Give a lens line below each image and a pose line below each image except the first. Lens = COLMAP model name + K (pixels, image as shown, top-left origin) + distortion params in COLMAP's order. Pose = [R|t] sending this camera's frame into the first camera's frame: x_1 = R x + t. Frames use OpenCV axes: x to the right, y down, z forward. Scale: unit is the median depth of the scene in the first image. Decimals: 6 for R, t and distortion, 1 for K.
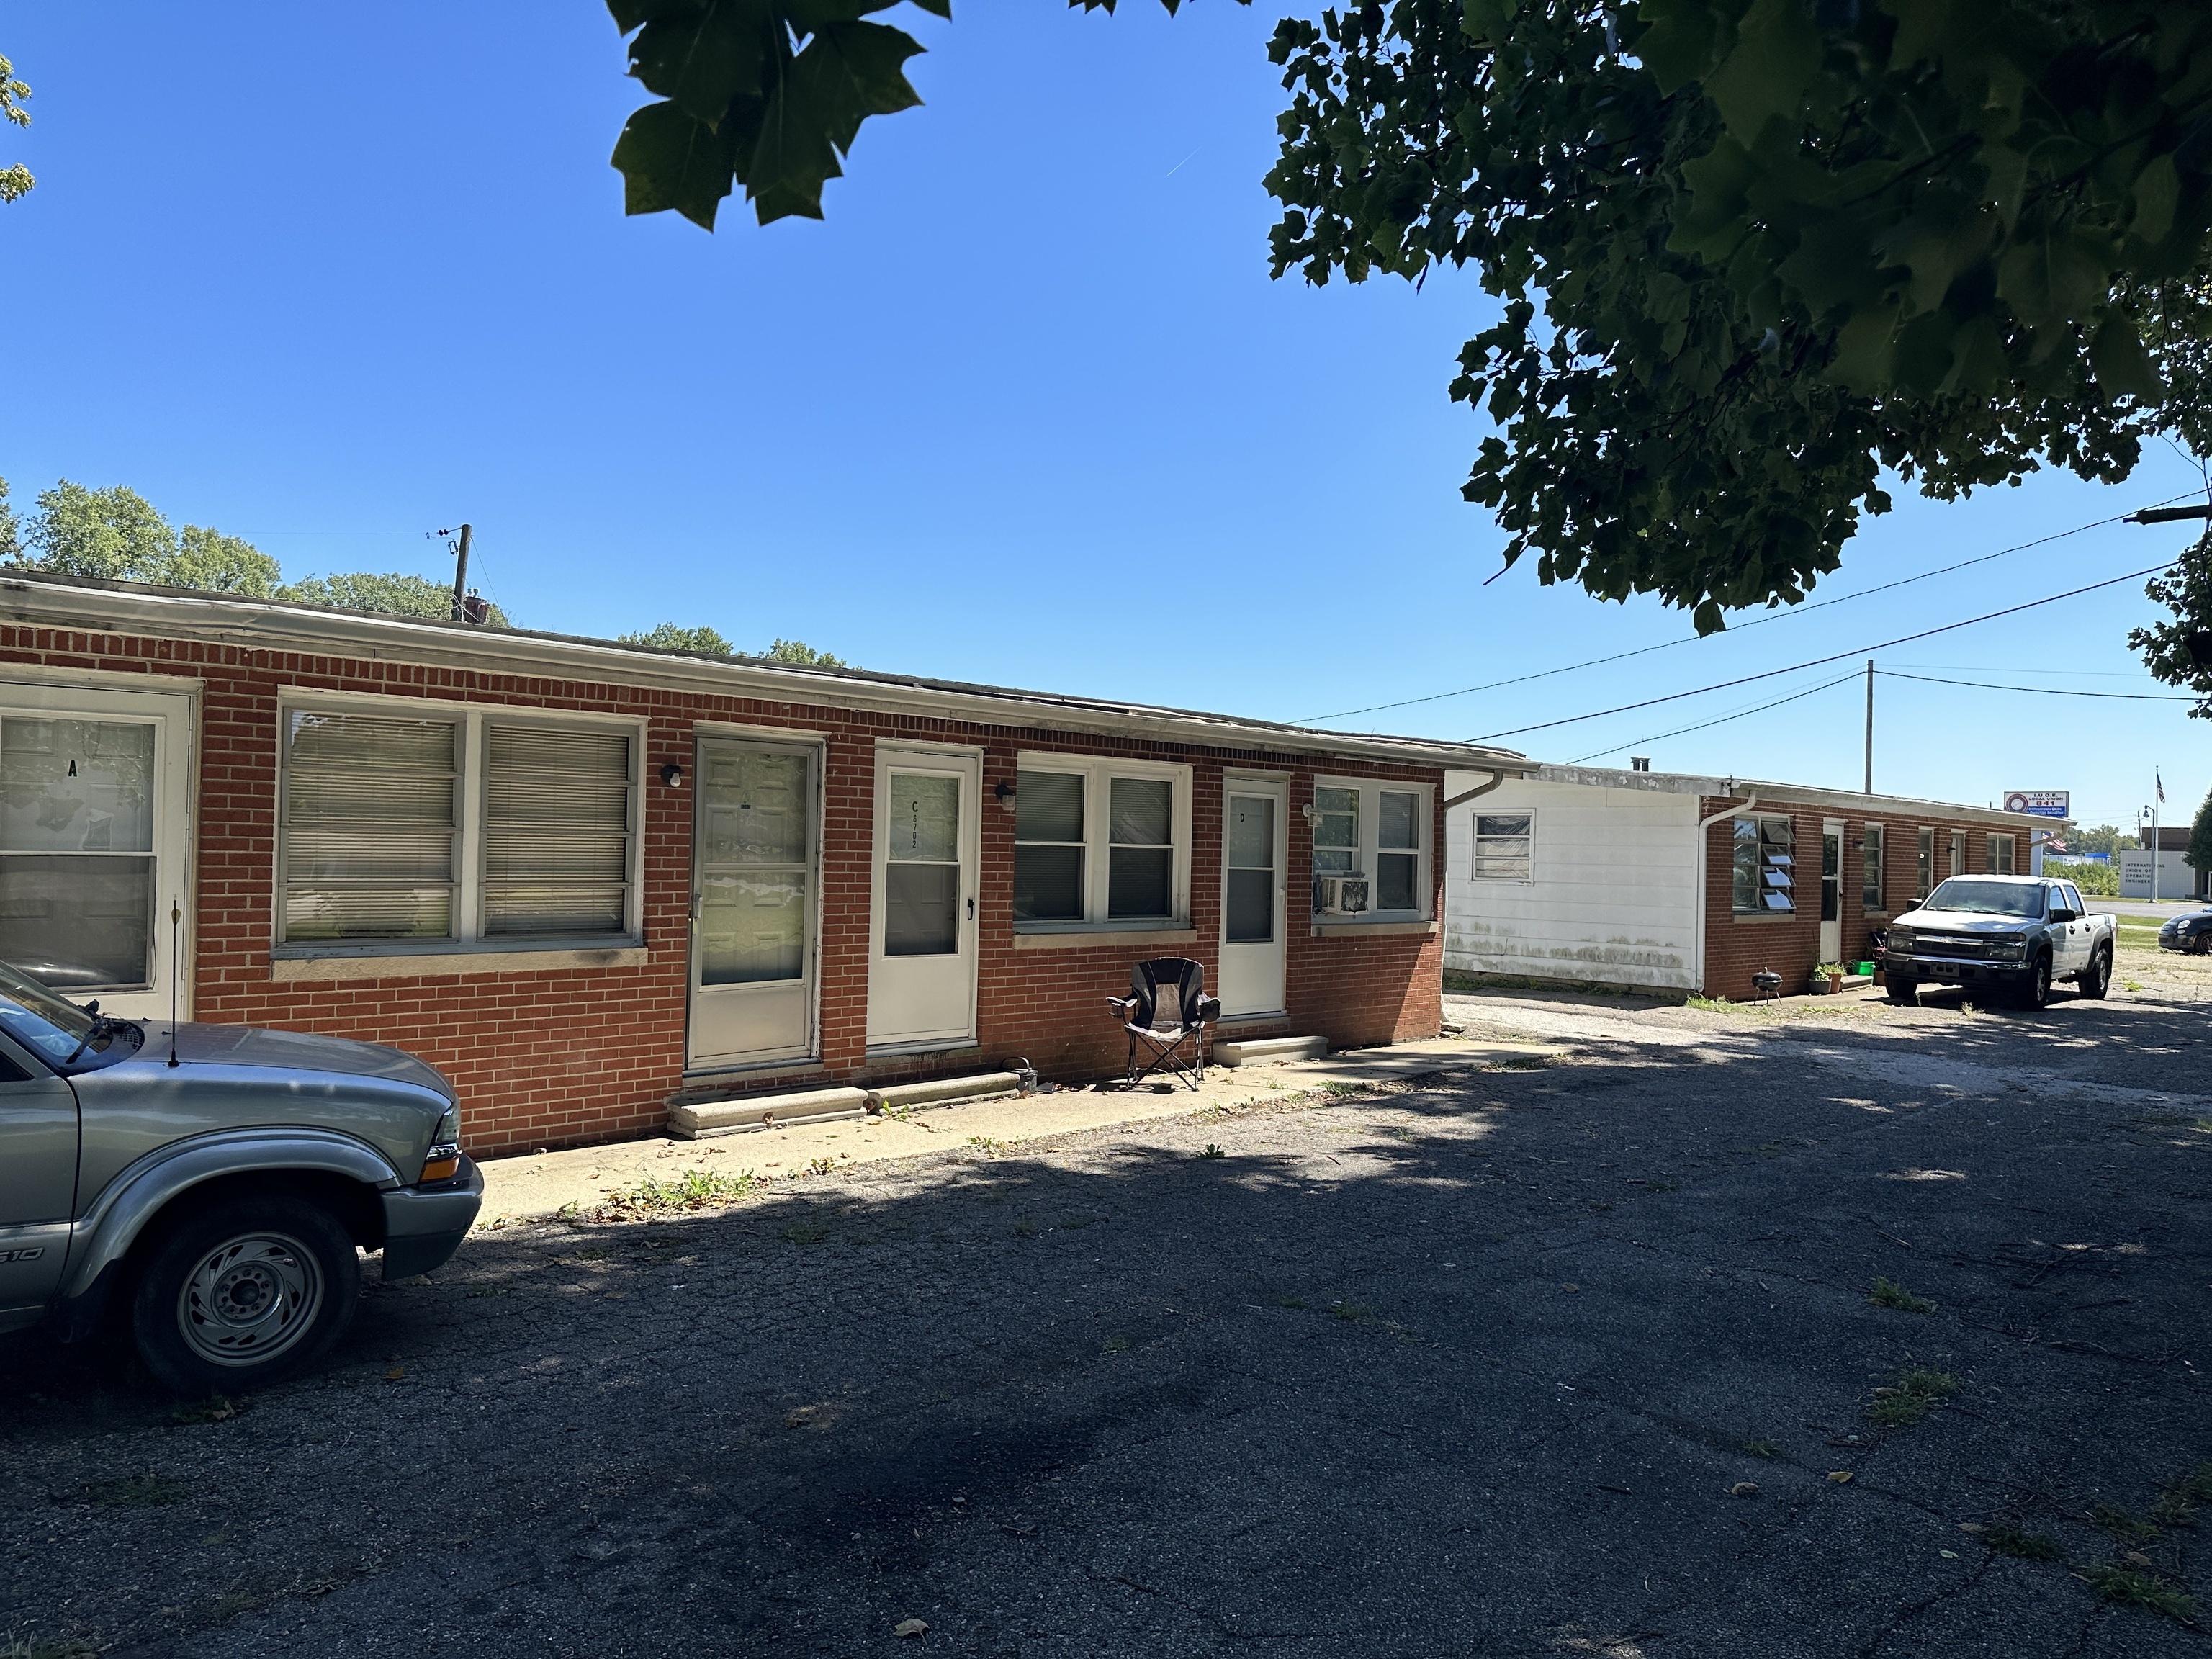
lens RADIAL K [[1557.7, 0, 1095.4], [0, 1557.7, 822.7], [0, 0, 1]] dist [0.178594, -0.250600]
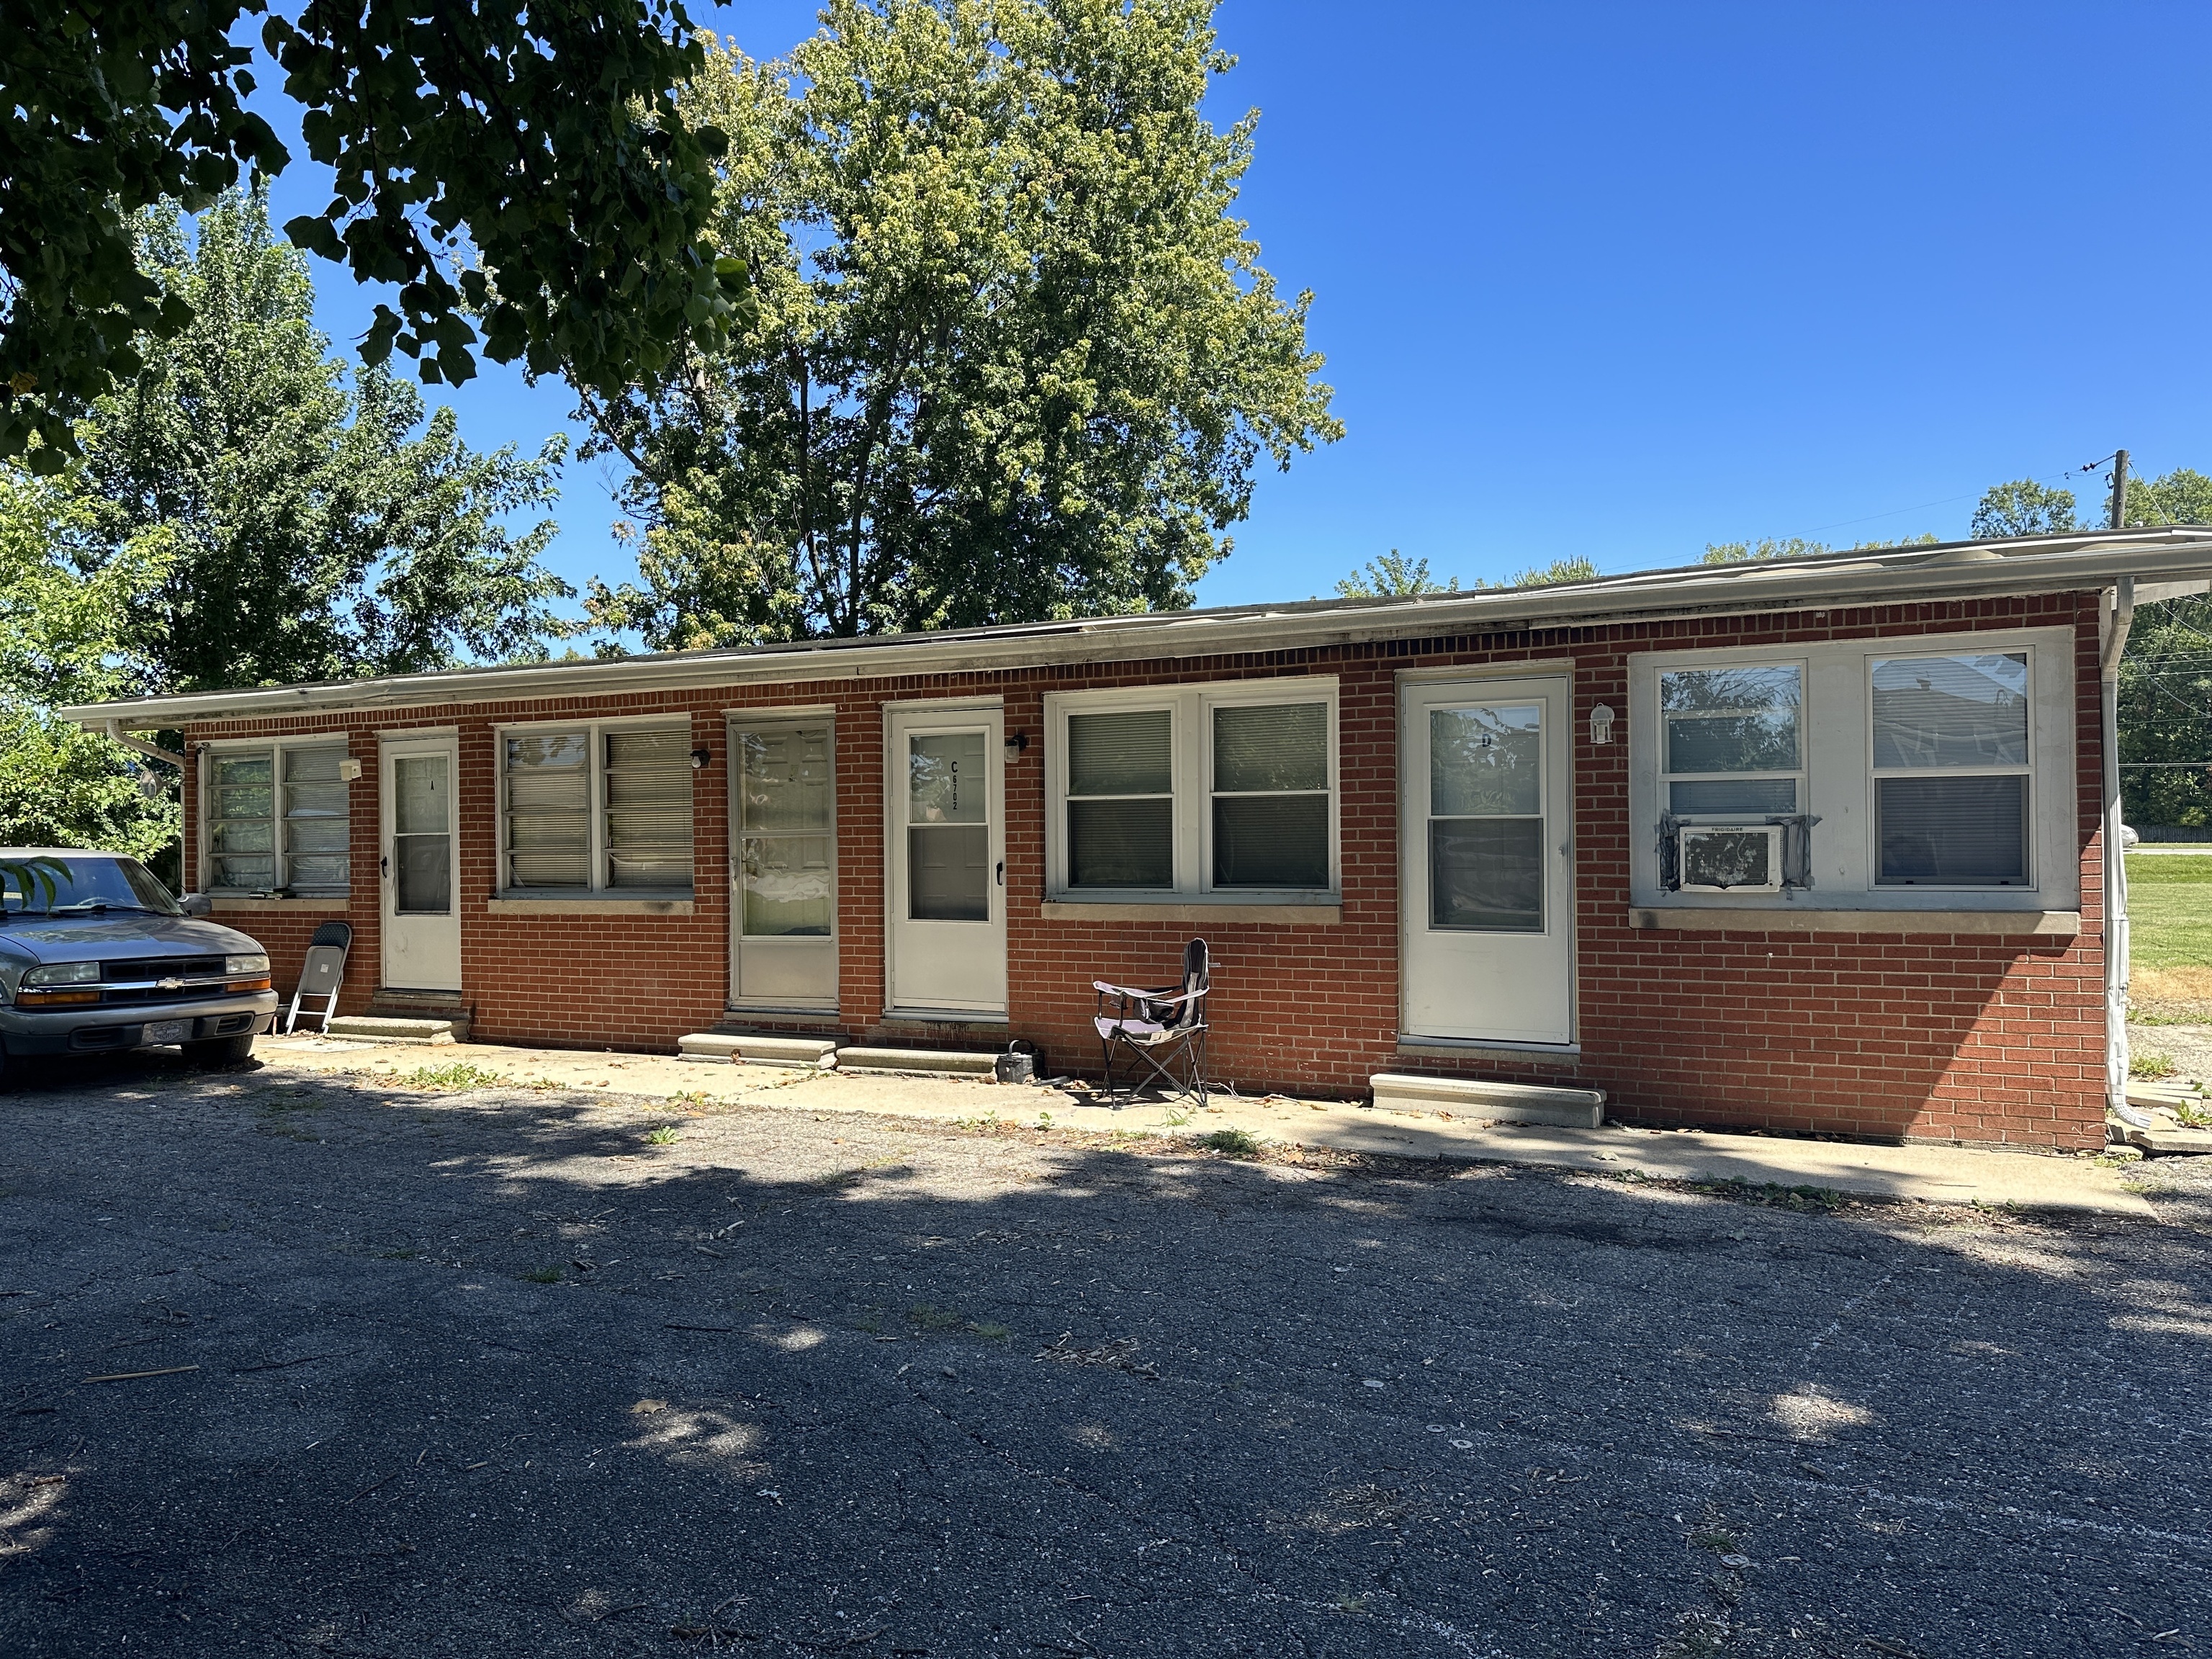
lens RADIAL K [[1557.7, 0, 1095.4], [0, 1557.7, 822.7], [0, 0, 1]] dist [0.178594, -0.250600]
pose [[0.312803, -0.015689, -0.949688, 0.844611], [0.047925, 0.998851, -0.000716, 0.030181], [0.948608, -0.045290, 0.313196, 0.798506]]
